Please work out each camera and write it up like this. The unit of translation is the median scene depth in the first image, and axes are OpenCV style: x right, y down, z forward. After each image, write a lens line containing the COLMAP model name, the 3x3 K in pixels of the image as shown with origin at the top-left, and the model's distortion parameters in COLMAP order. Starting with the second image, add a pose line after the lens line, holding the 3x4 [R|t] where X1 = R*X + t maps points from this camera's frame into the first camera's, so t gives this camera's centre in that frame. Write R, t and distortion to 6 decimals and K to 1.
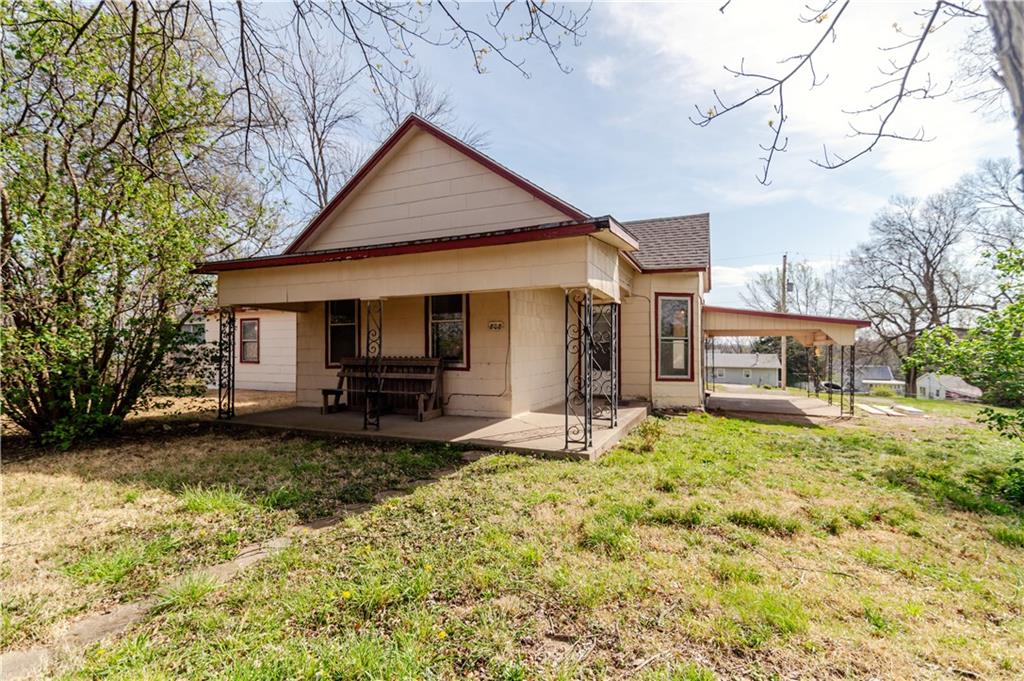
lens RADIAL K [[466.1, 0, 516.0], [0, 466.1, 344.1], [0, 0, 1]] dist [0.012800, 0.000054]
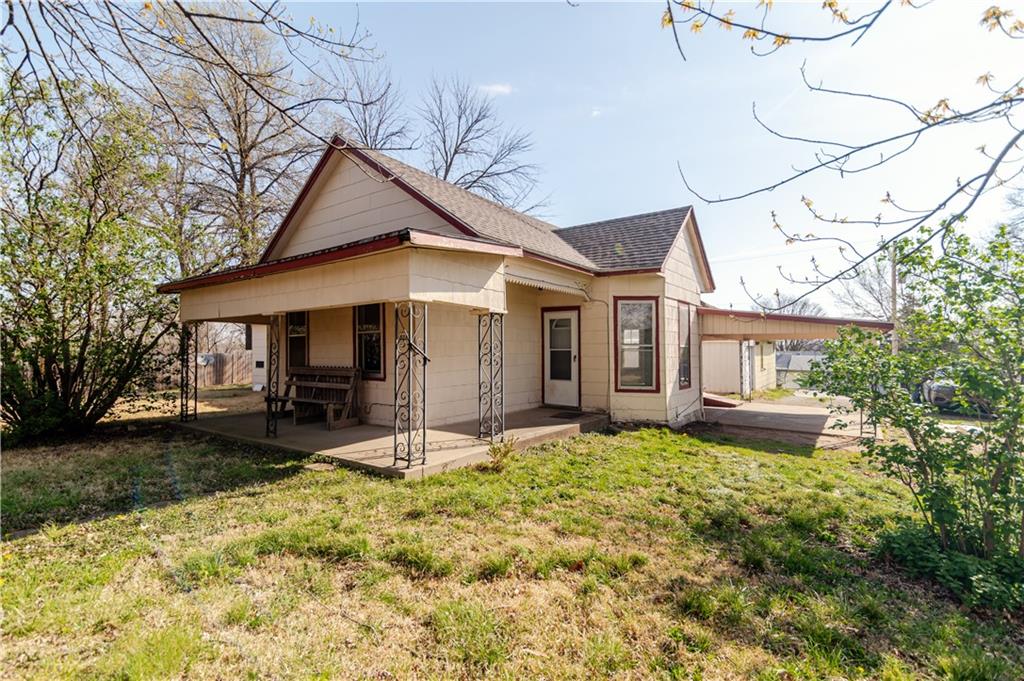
lens RADIAL K [[472.2, 0, 516.4], [0, 472.2, 343.6], [0, 0, 1]] dist [0.012949, -0.000558]
pose [[0.978203, -0.006071, -0.207564, 0.380690], [0.005533, 0.999980, -0.003169, -0.018947], [0.207579, 0.001951, 0.978216, 0.052899]]
